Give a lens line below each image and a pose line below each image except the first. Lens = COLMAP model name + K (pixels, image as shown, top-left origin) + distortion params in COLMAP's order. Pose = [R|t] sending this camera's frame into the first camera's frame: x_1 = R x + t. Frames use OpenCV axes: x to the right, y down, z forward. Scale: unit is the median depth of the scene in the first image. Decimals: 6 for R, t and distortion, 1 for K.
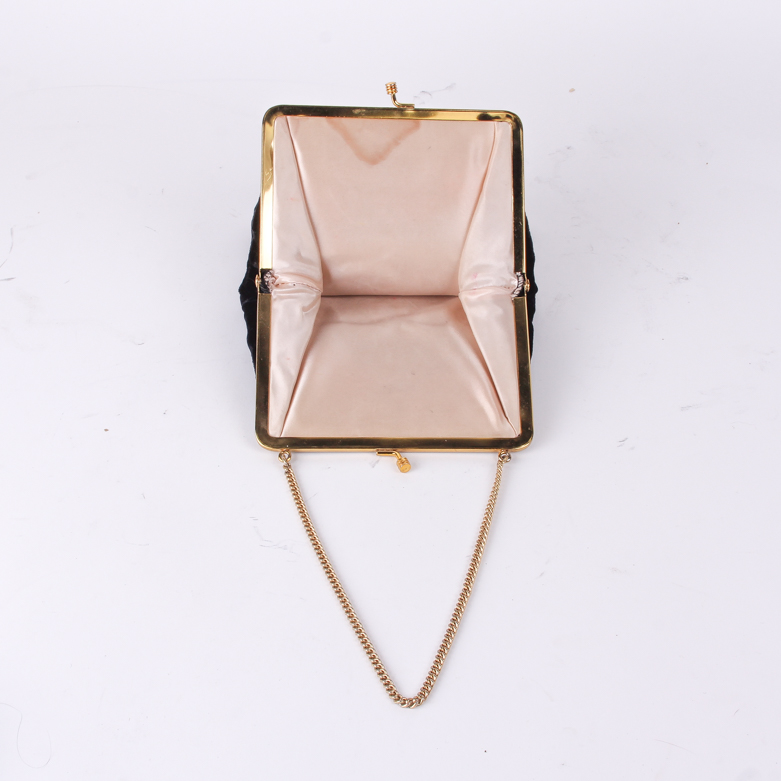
lens RADIAL K [[1495.4, 0, 390.5], [0, 1495.4, 390.5], [0, 0, 1]] dist [-0.137841, 0.112824]
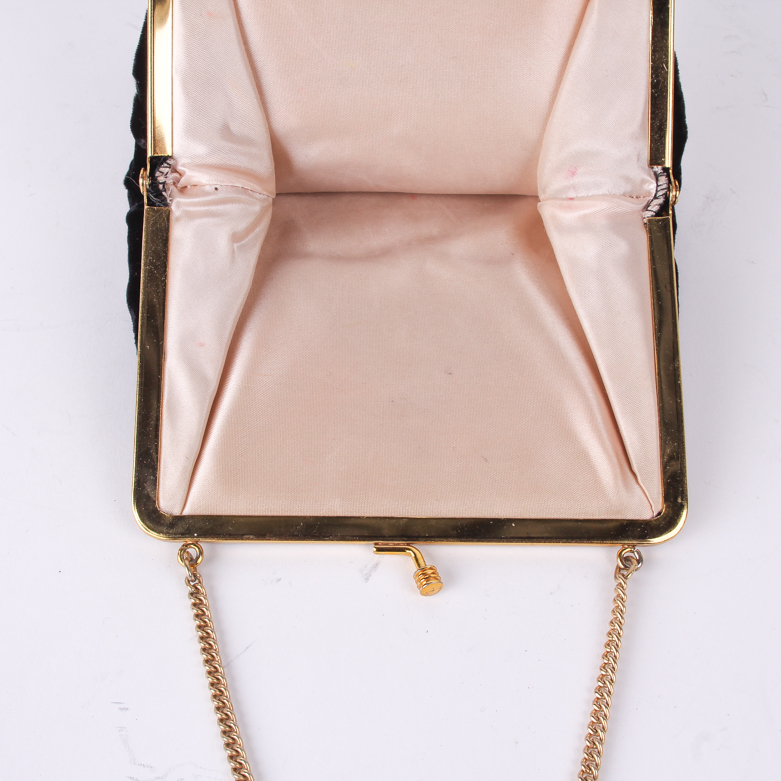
lens RADIAL K [[1299.7, 0, 392.1], [0, 1299.7, 359.4], [0, 0, 1]] dist [-0.105640, 0.089993]
pose [[0.999874, 0.011983, -0.010449, 0.000500], [-0.009831, 0.982507, 0.185965, -0.095553], [0.012495, -0.185839, 0.982501, 0.554154]]
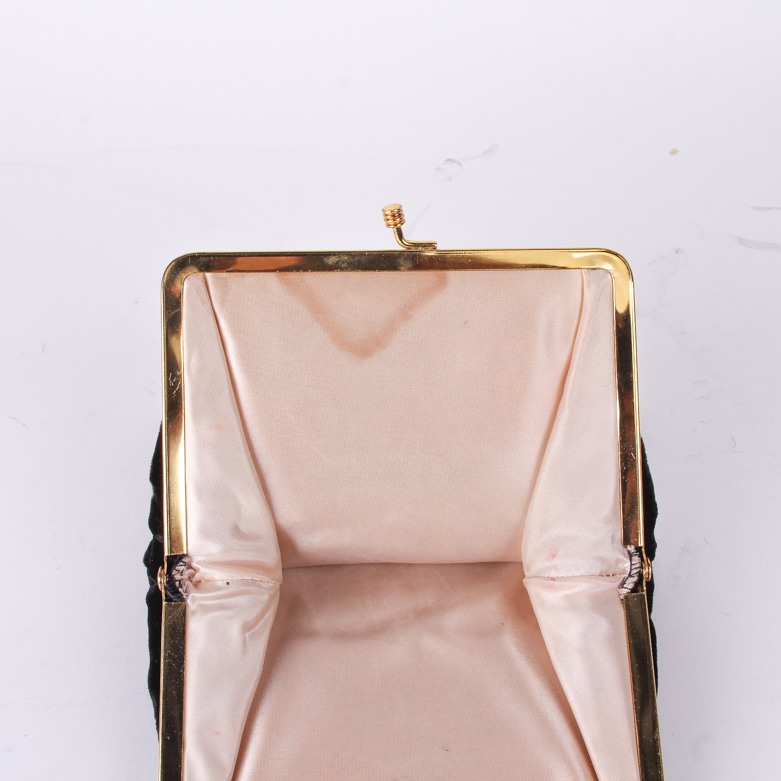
lens RADIAL K [[1299.7, 0, 392.1], [0, 1299.7, 359.4], [0, 0, 1]] dist [-0.105640, 0.089993]
pose [[0.999392, -0.025928, -0.023326, 0.009896], [0.026974, 0.998590, 0.045724, -0.173085], [0.022107, -0.046326, 0.998682, 0.520981]]
